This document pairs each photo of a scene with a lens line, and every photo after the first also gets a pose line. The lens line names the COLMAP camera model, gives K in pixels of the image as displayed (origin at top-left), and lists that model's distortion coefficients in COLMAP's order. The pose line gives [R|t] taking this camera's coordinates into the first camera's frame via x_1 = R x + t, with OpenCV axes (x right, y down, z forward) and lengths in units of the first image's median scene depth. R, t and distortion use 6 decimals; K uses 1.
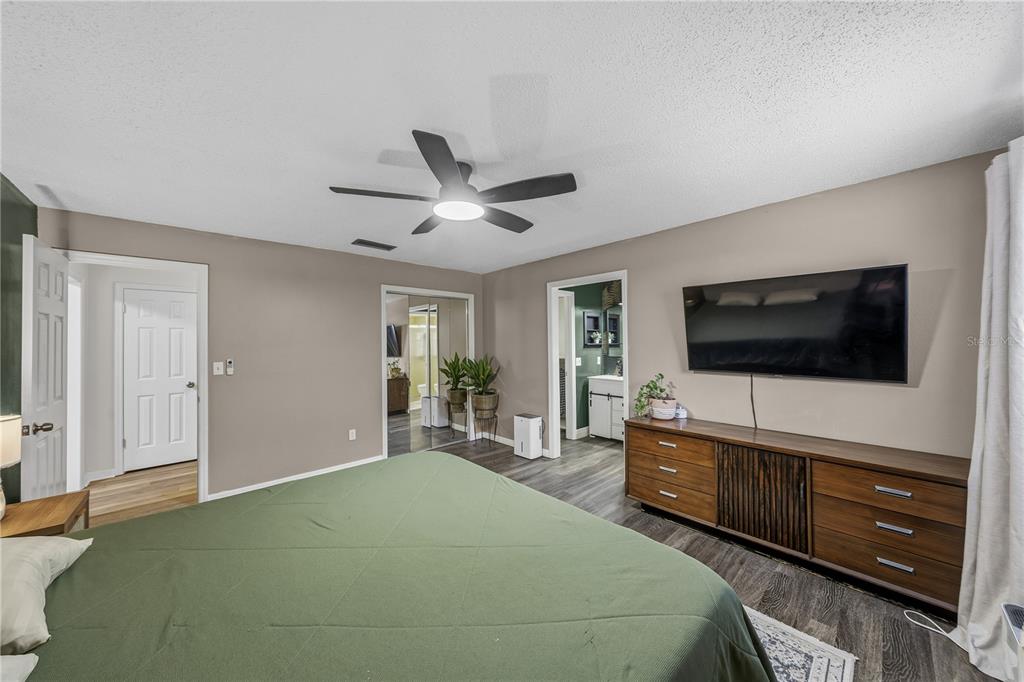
lens RADIAL K [[349.4, 0, 511.0], [0, 349.4, 336.9], [0, 0, 1]] dist [-0.001158, -0.000058]
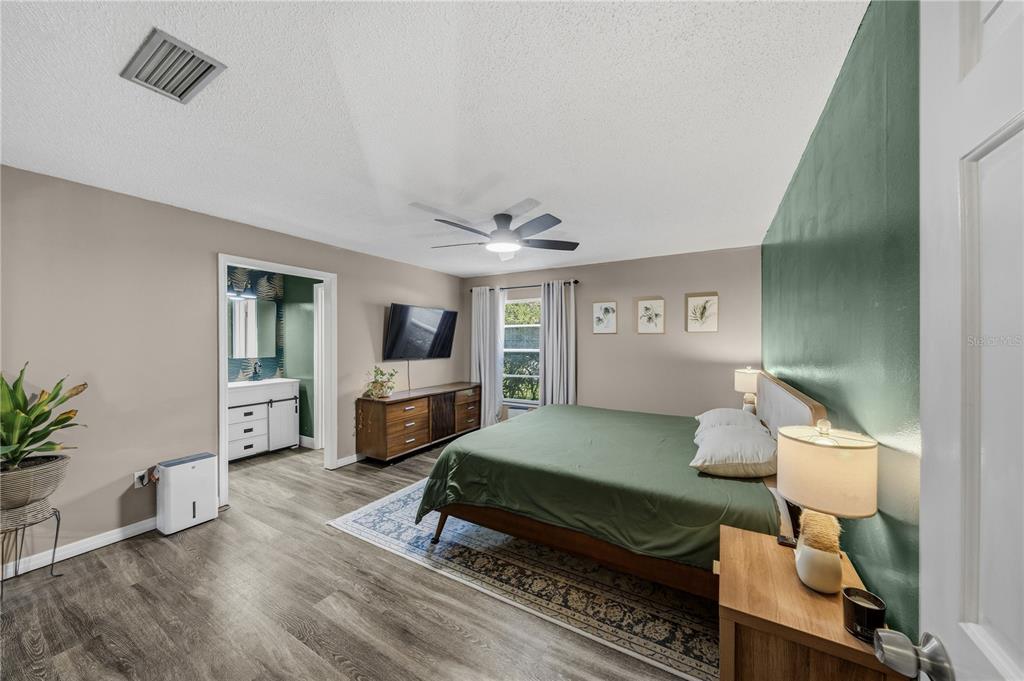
lens RADIAL K [[355.4, 0, 518.1], [0, 355.4, 341.2], [0, 0, 1]] dist [-0.001815, -0.000063]
pose [[-0.291830, 0.003475, 0.956464, -0.959439], [-0.007707, 0.999952, -0.005984, 0.023853], [-0.956439, -0.009118, -0.291789, 0.842483]]
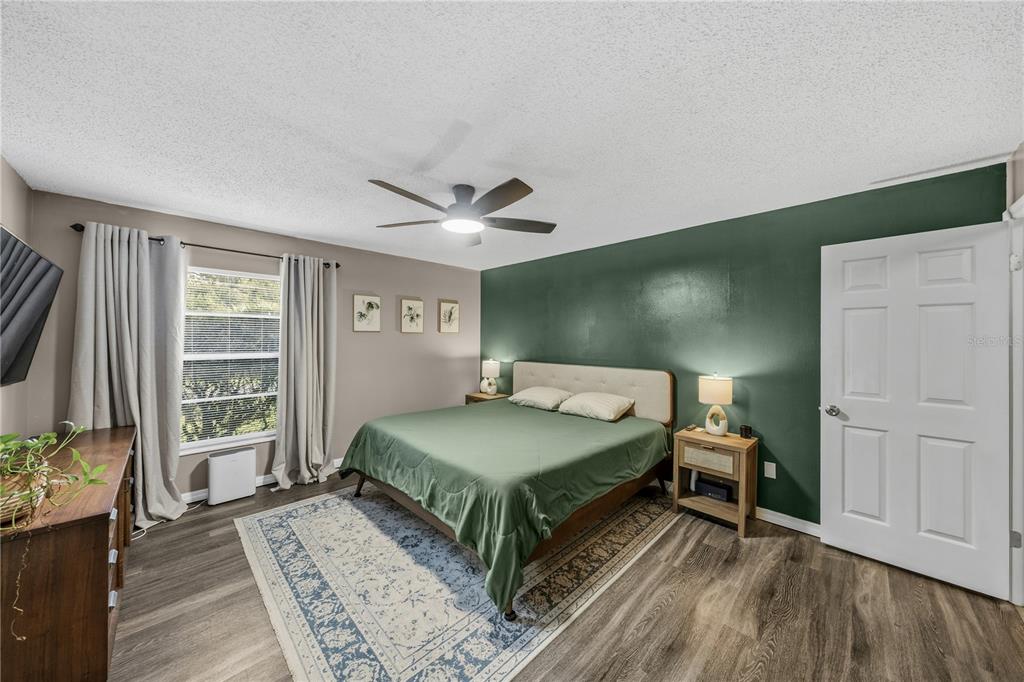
lens RADIAL K [[349.4, 0, 511.0], [0, 349.4, 336.9], [0, 0, 1]] dist [-0.001158, -0.000058]
pose [[-0.999598, -0.000285, -0.028342, -0.169000], [0.000173, 0.999870, -0.016154, 0.020571], [0.028343, -0.016152, -0.999468, 1.336344]]
